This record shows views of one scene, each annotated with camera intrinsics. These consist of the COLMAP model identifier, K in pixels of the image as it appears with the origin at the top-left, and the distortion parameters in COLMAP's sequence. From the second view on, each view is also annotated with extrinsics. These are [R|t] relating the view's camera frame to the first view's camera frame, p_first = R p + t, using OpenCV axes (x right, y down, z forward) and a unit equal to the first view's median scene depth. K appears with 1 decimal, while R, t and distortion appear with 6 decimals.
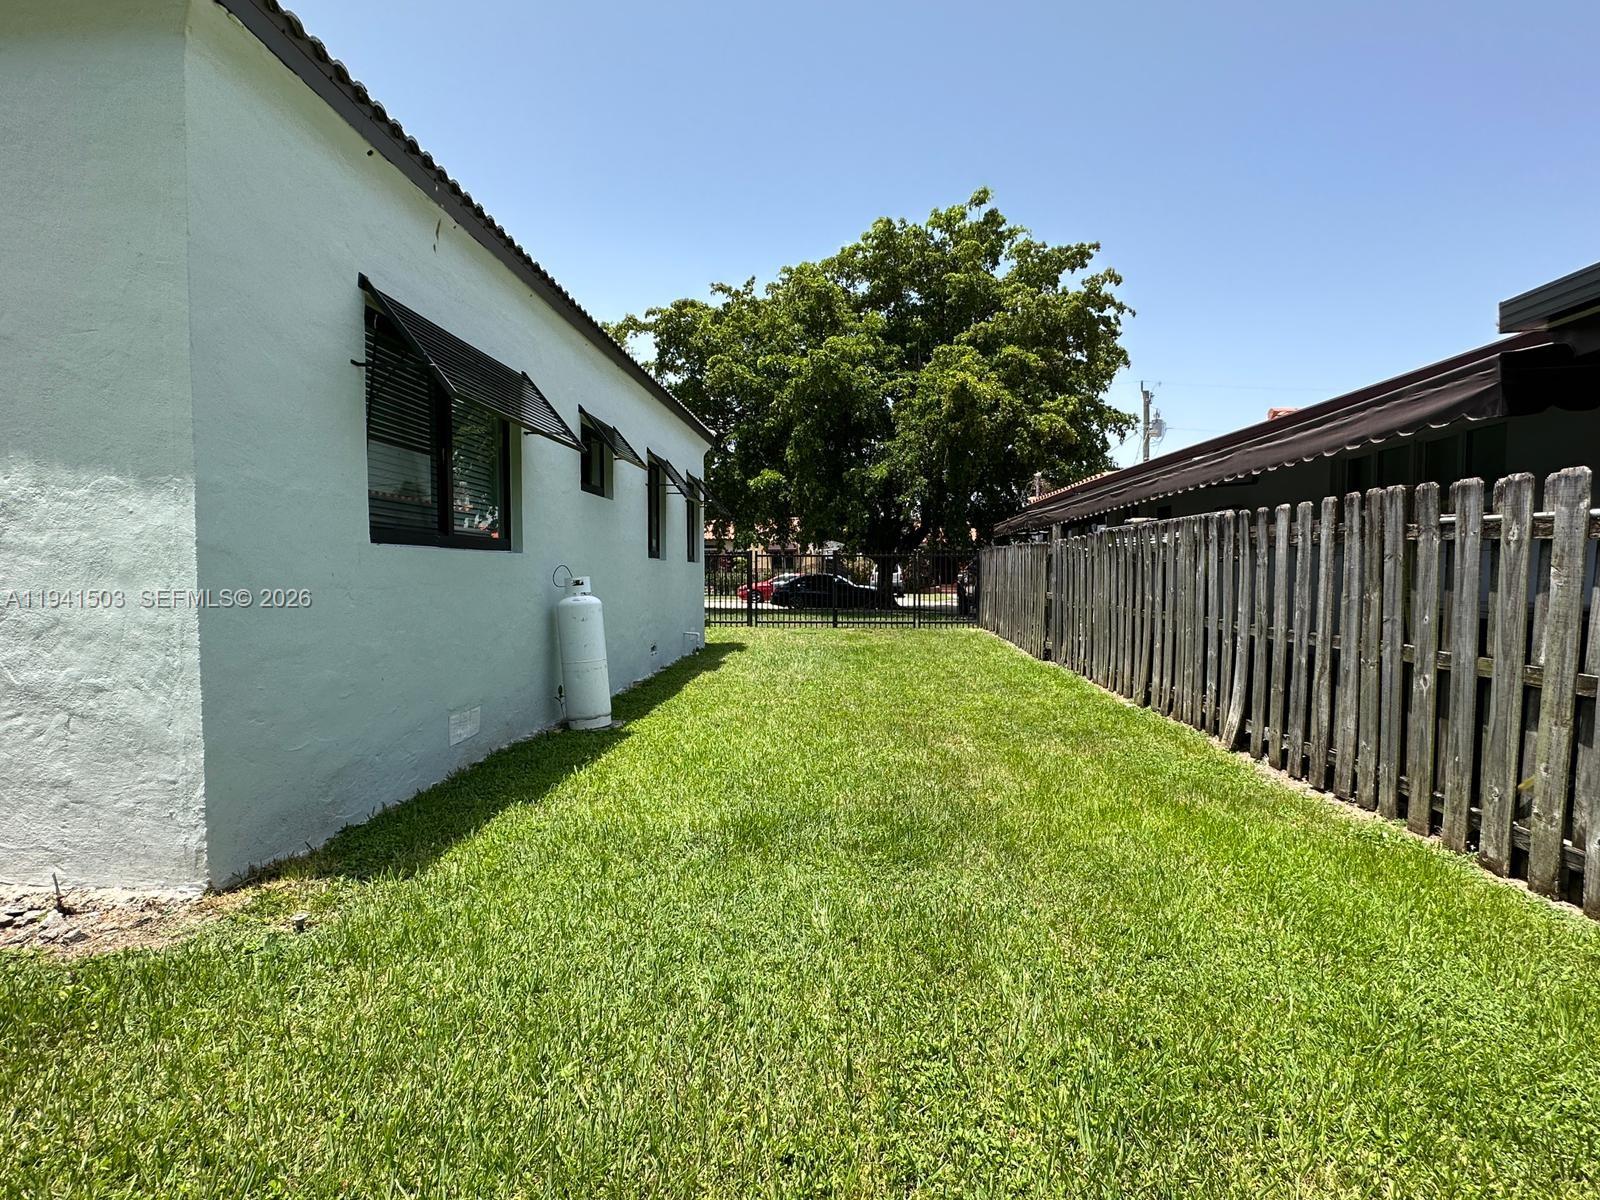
lens RADIAL K [[748.3, 0, 792.0], [0, 748.3, 600.9], [0, 0, 1]] dist [-0.002251, 0.001727]
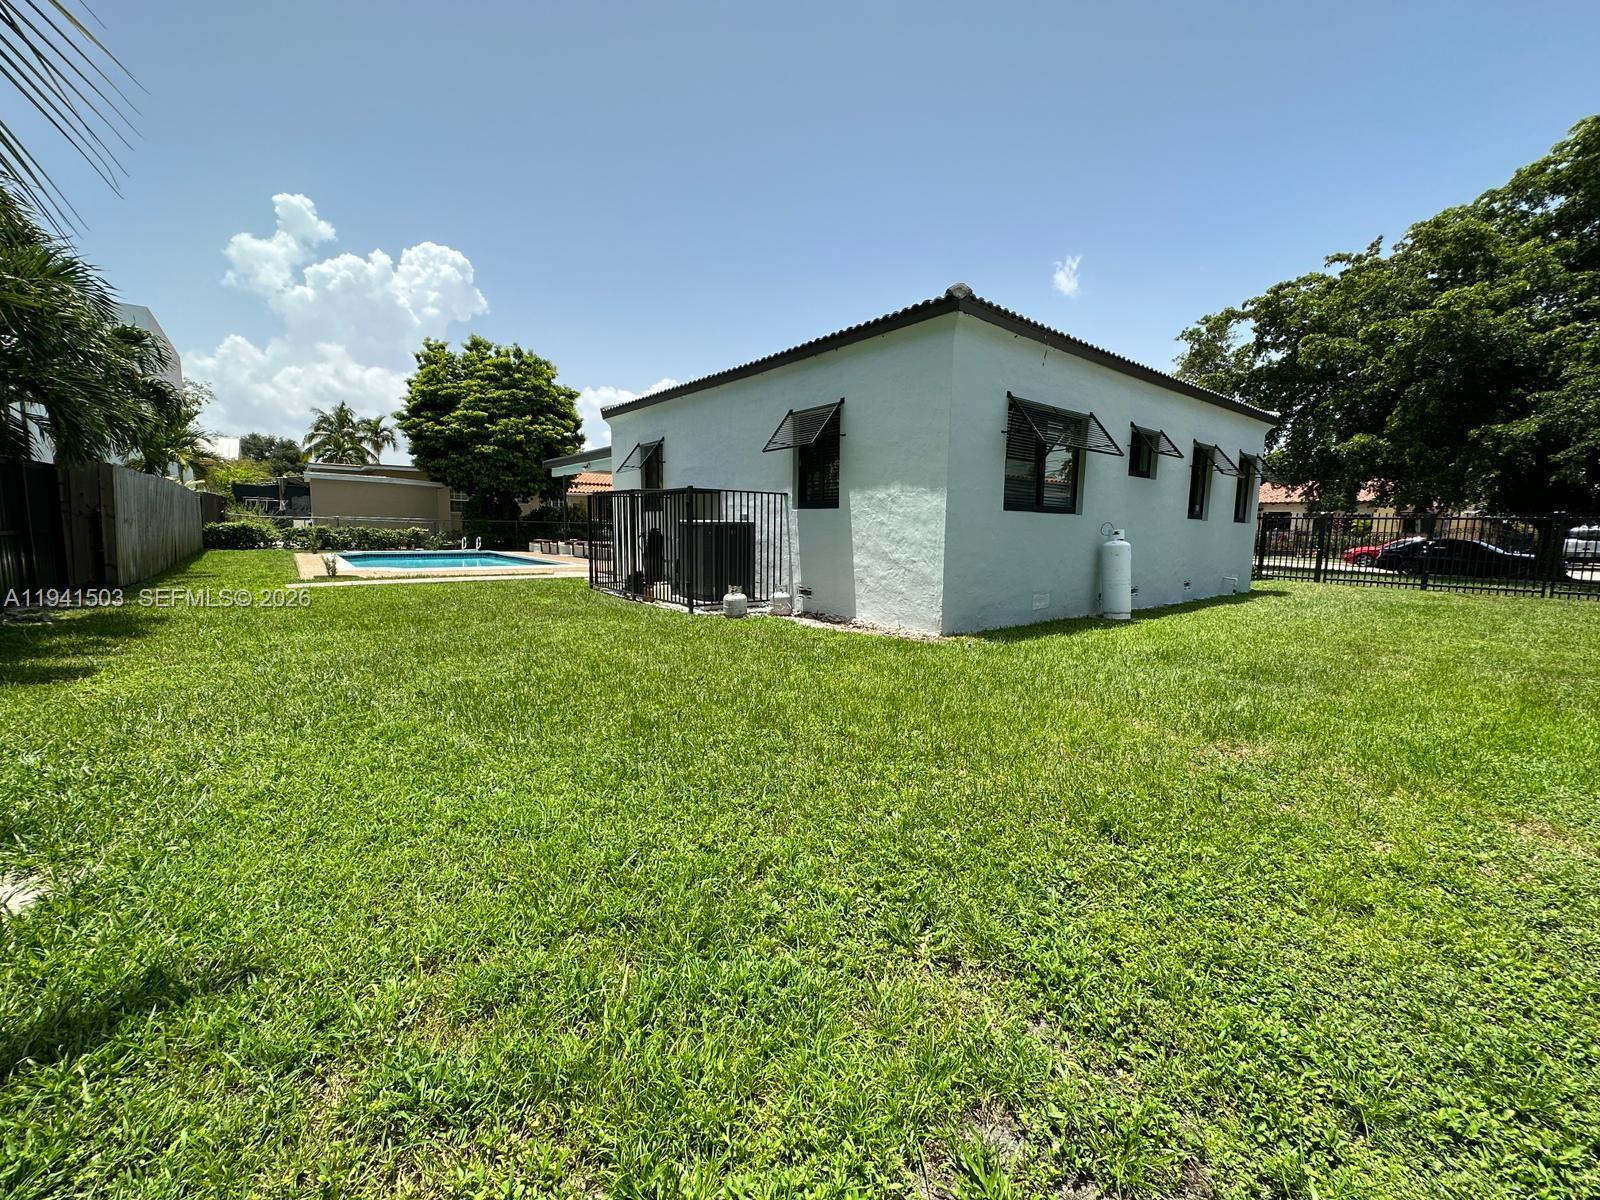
lens RADIAL K [[637.1, 0, 800.1], [0, 637.1, 587.3], [0, 0, 1]] dist [-0.003673, -0.000335]
pose [[0.674236, 0.086880, -0.733388, 0.194145], [-0.049875, 0.996146, 0.072155, 0.019411], [0.736830, -0.012072, 0.675971, -0.323359]]
